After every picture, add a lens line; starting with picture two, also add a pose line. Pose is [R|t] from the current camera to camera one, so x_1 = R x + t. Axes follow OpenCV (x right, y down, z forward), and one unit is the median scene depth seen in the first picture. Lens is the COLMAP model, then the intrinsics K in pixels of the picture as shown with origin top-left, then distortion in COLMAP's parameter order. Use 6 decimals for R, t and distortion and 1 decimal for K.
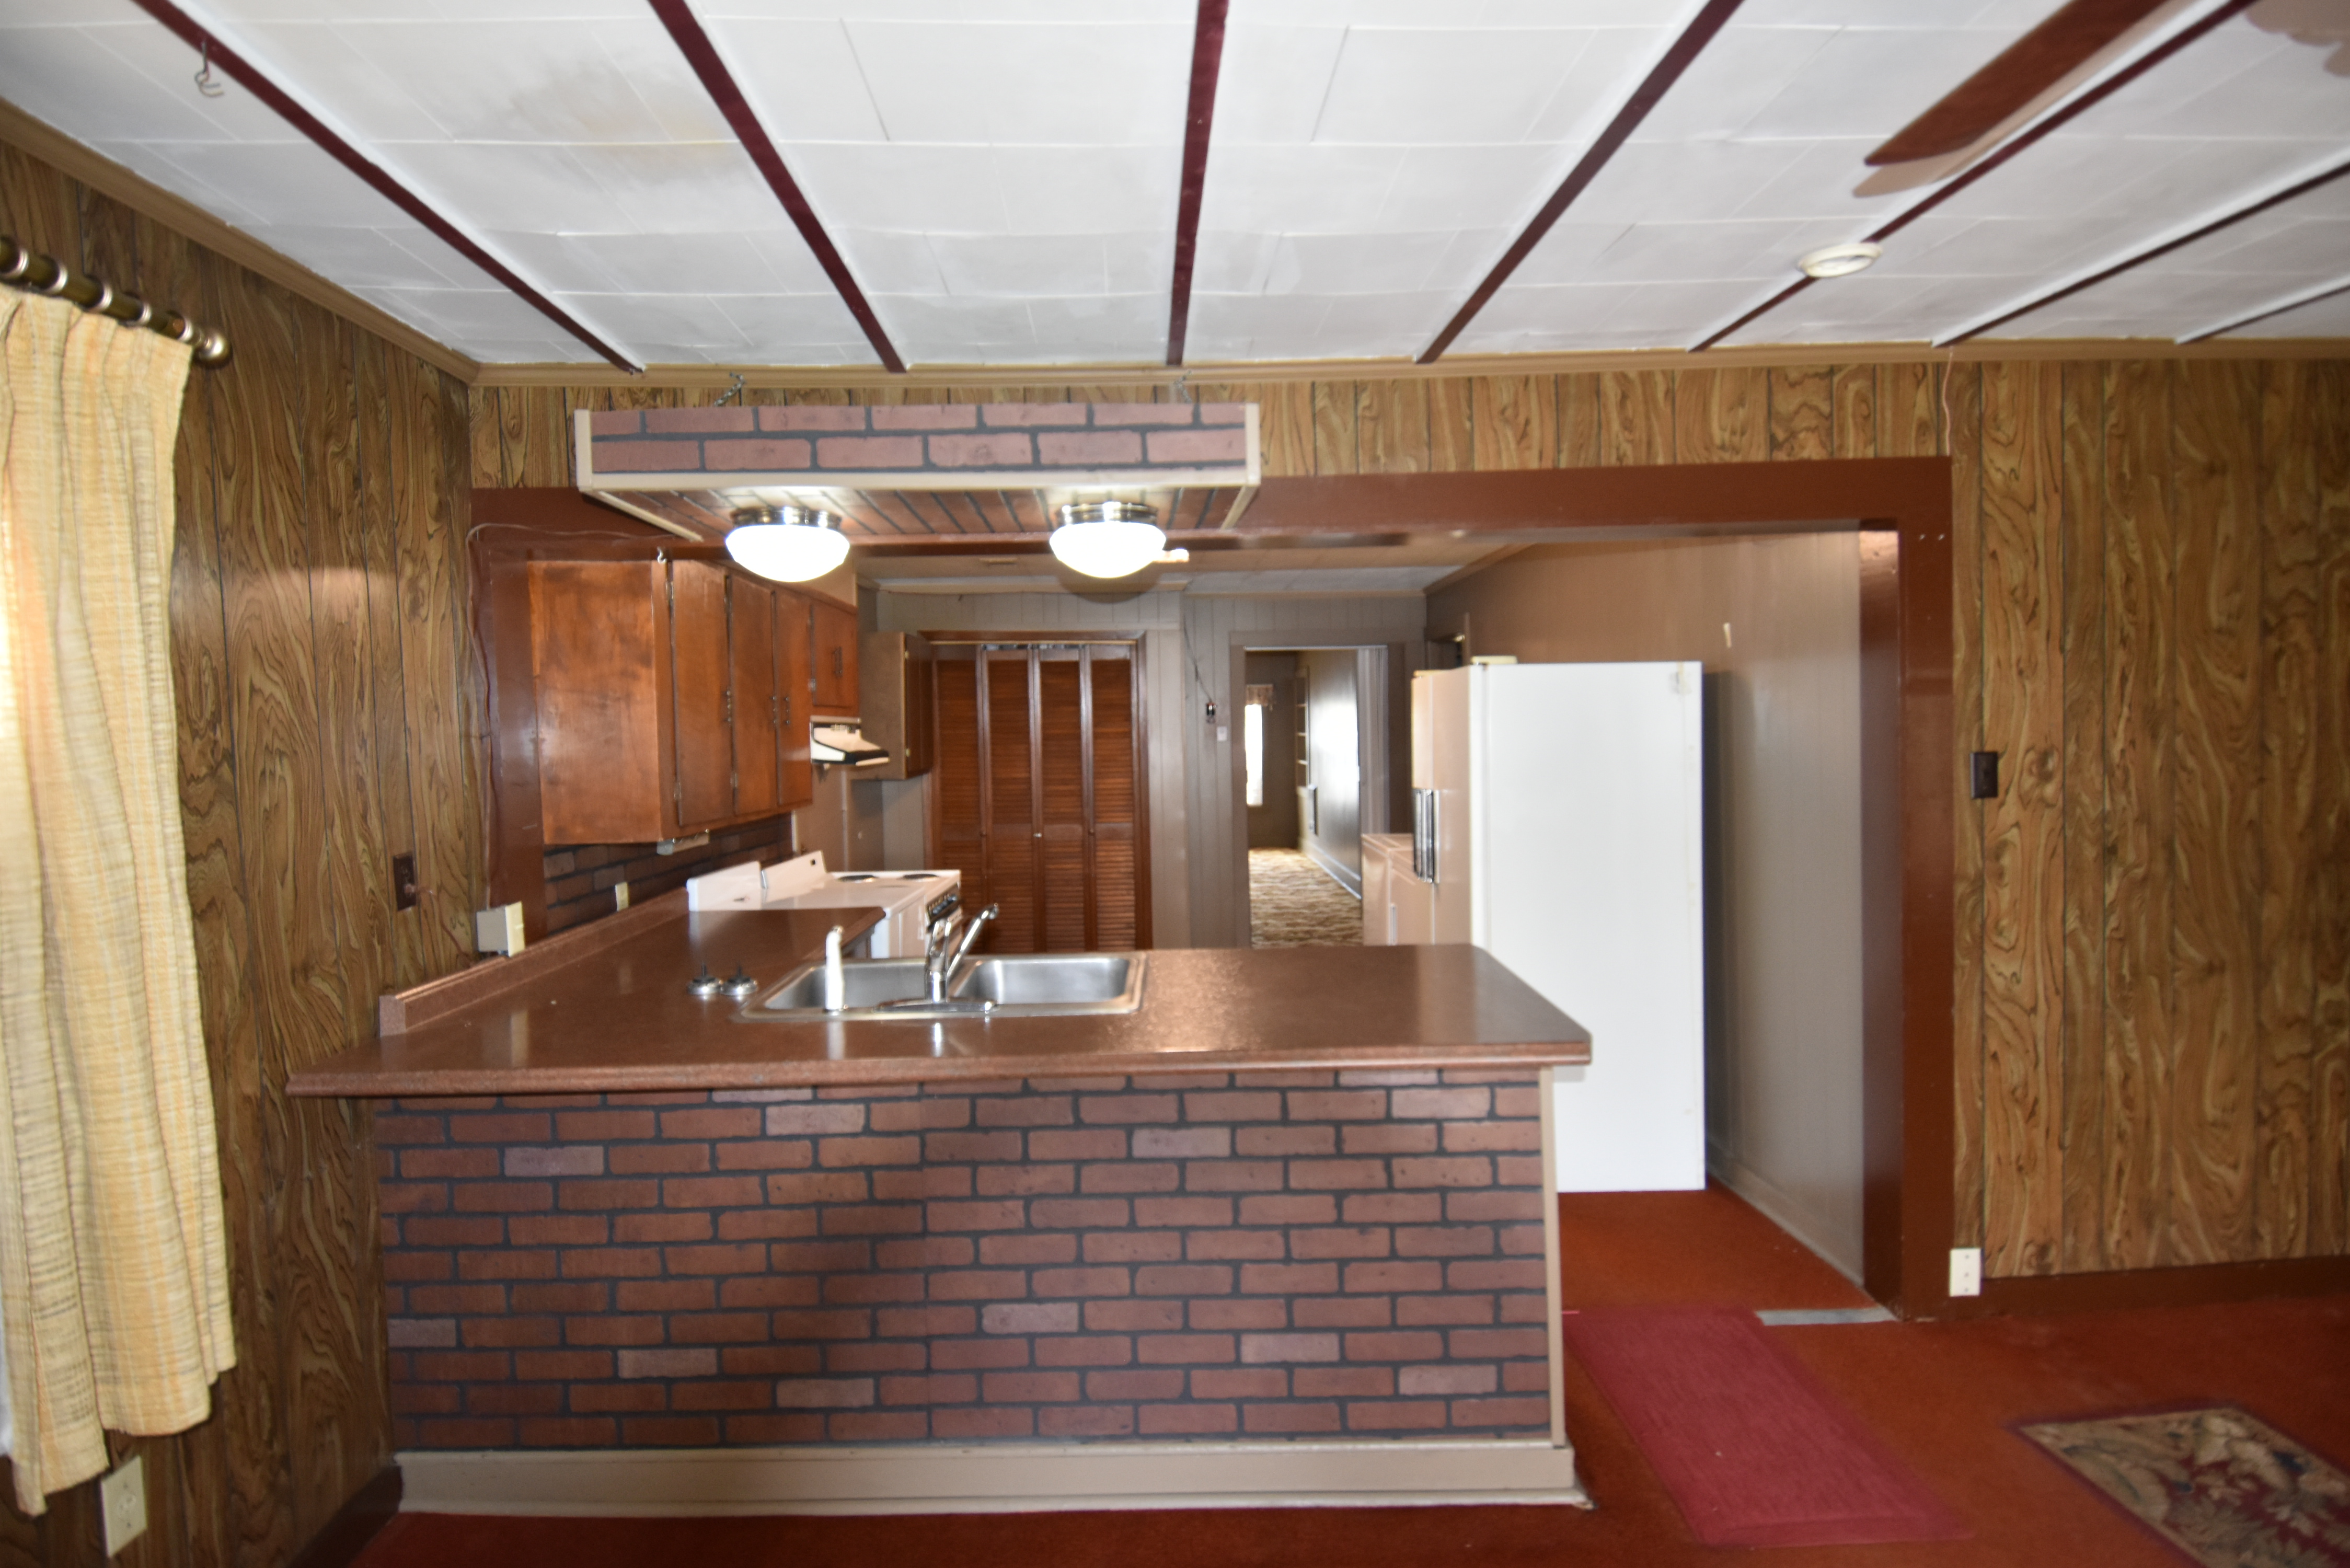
lens RADIAL K [[1217.1, 0, 1153.4], [0, 1217.1, 780.7], [0, 0, 1]] dist [-0.022176, -0.003945]
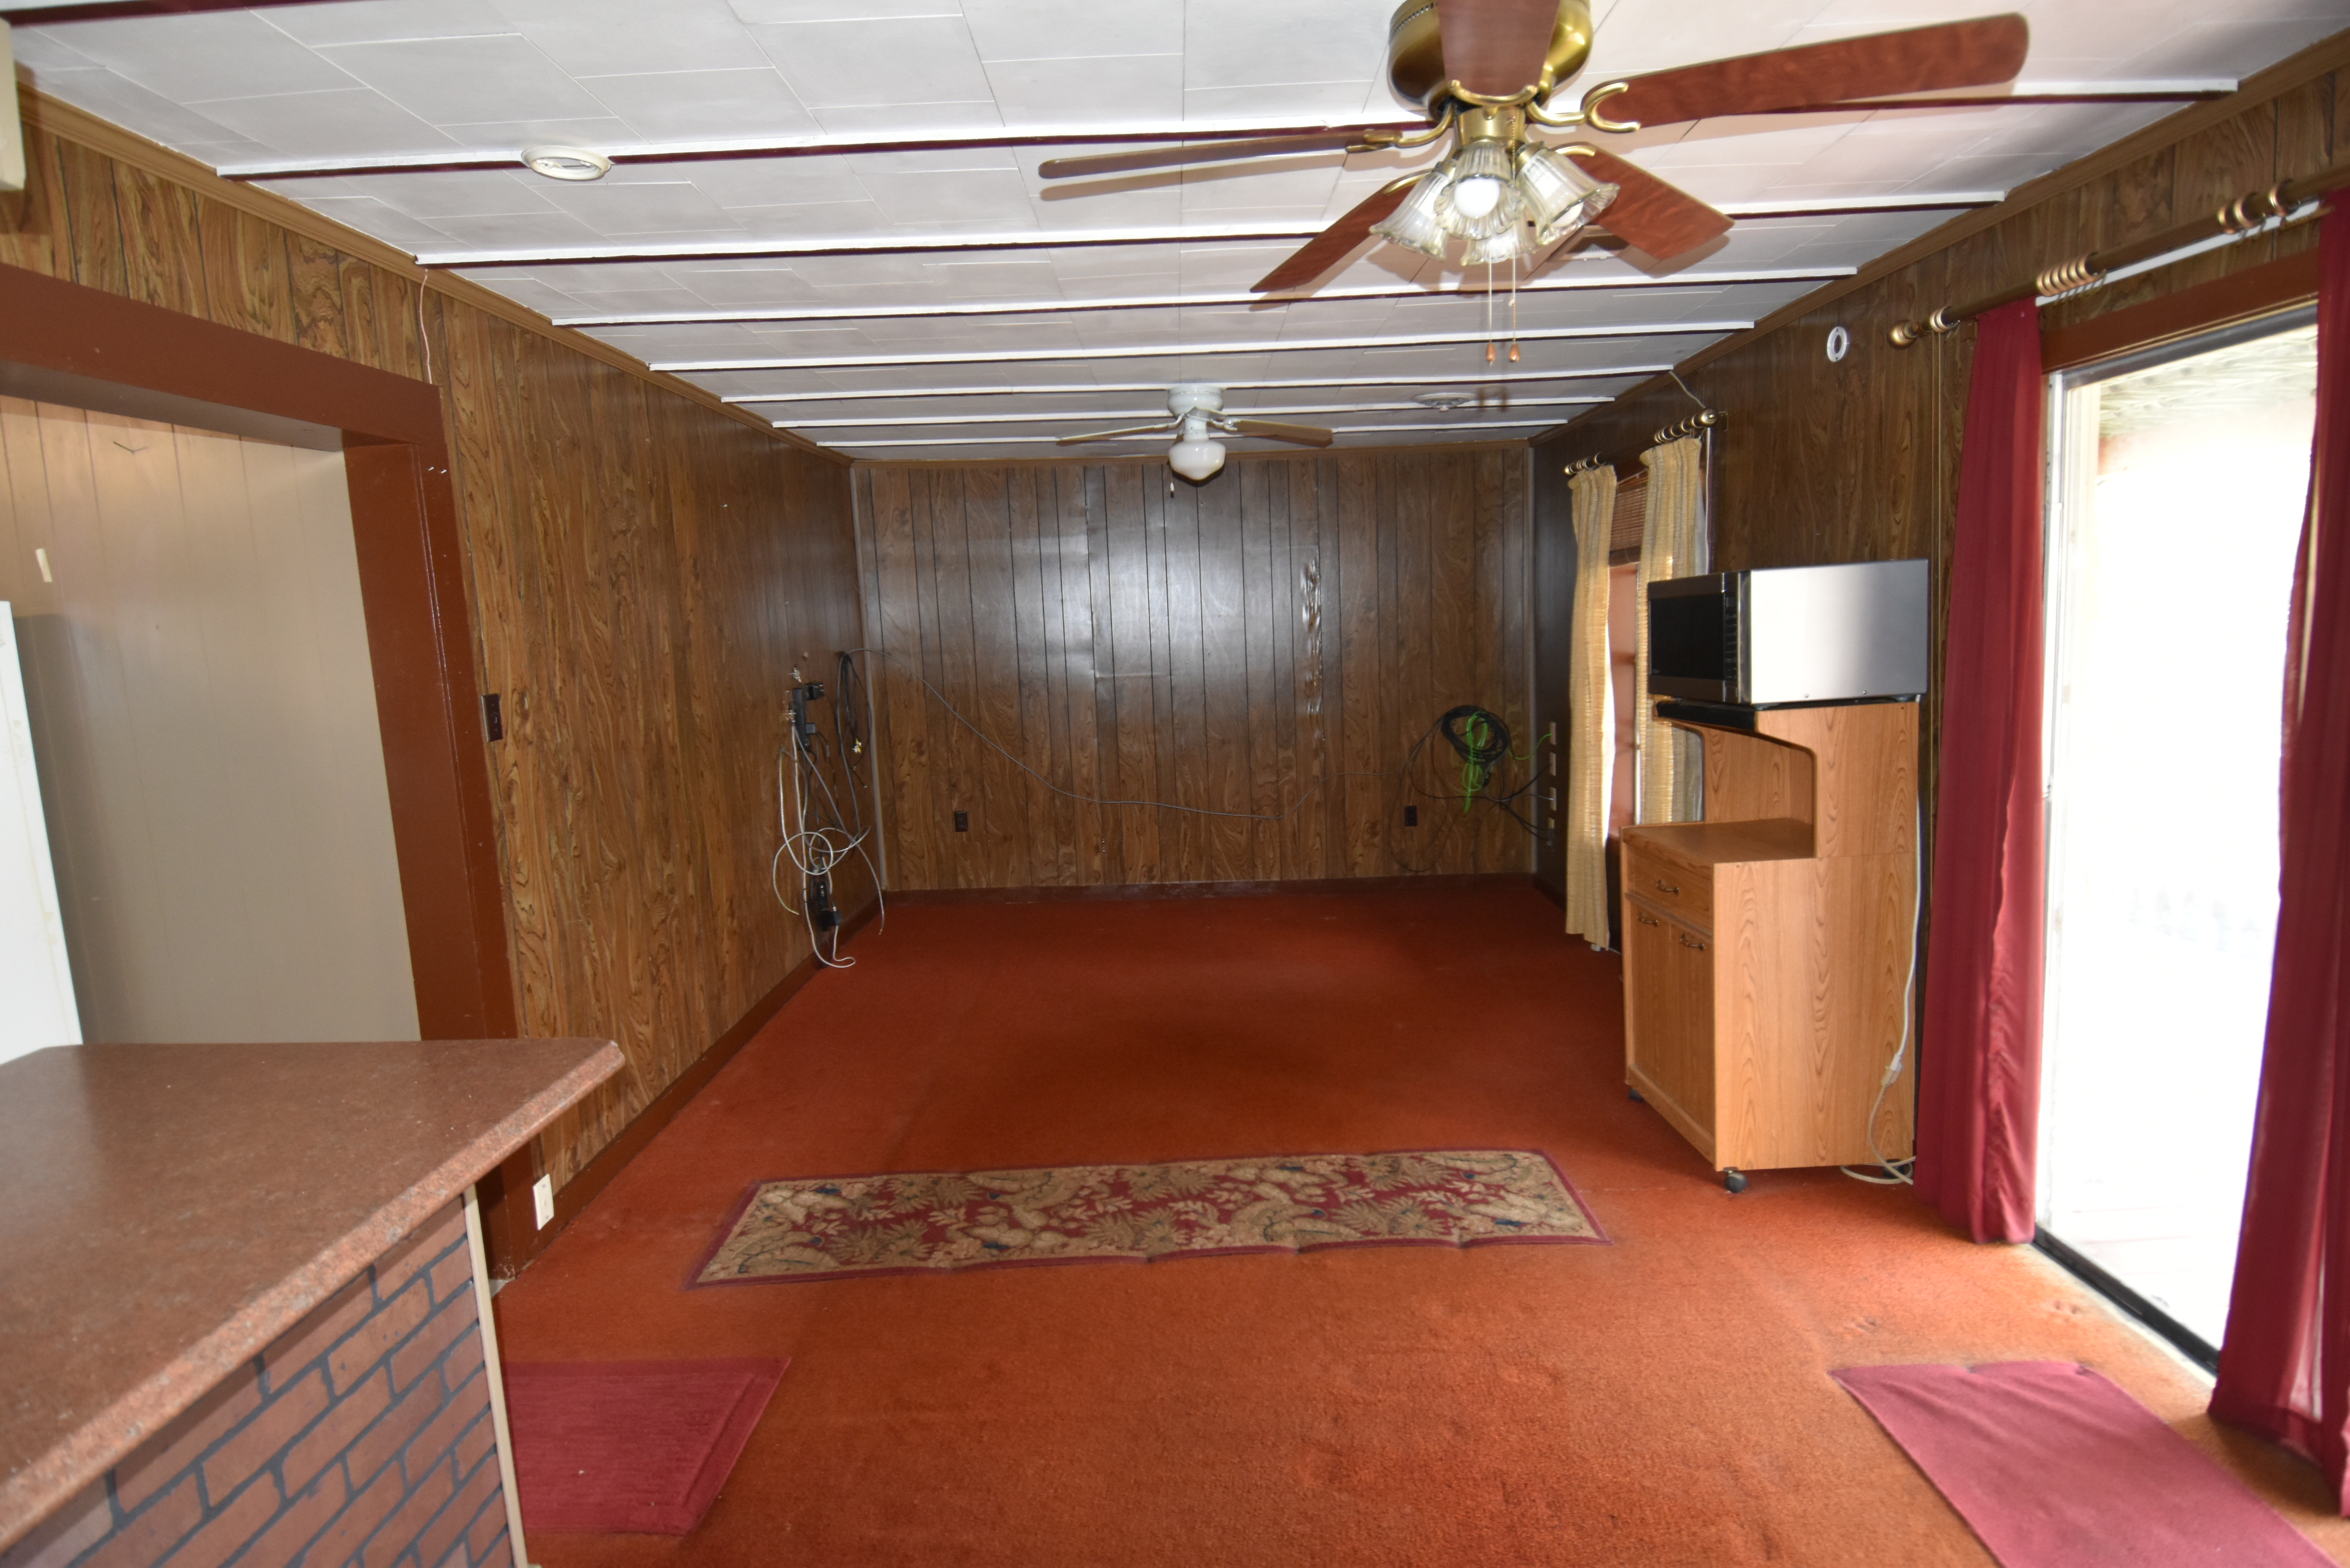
lens RADIAL K [[1217.1, 0, 1165.9], [0, 1217.1, 788.1], [0, 0, 1]] dist [-0.022176, -0.003945]
pose [[0.027657, -0.118713, 0.992543, -0.306056], [0.089971, 0.989189, 0.115805, -0.013131], [-0.995560, 0.086097, 0.038038, 0.415057]]
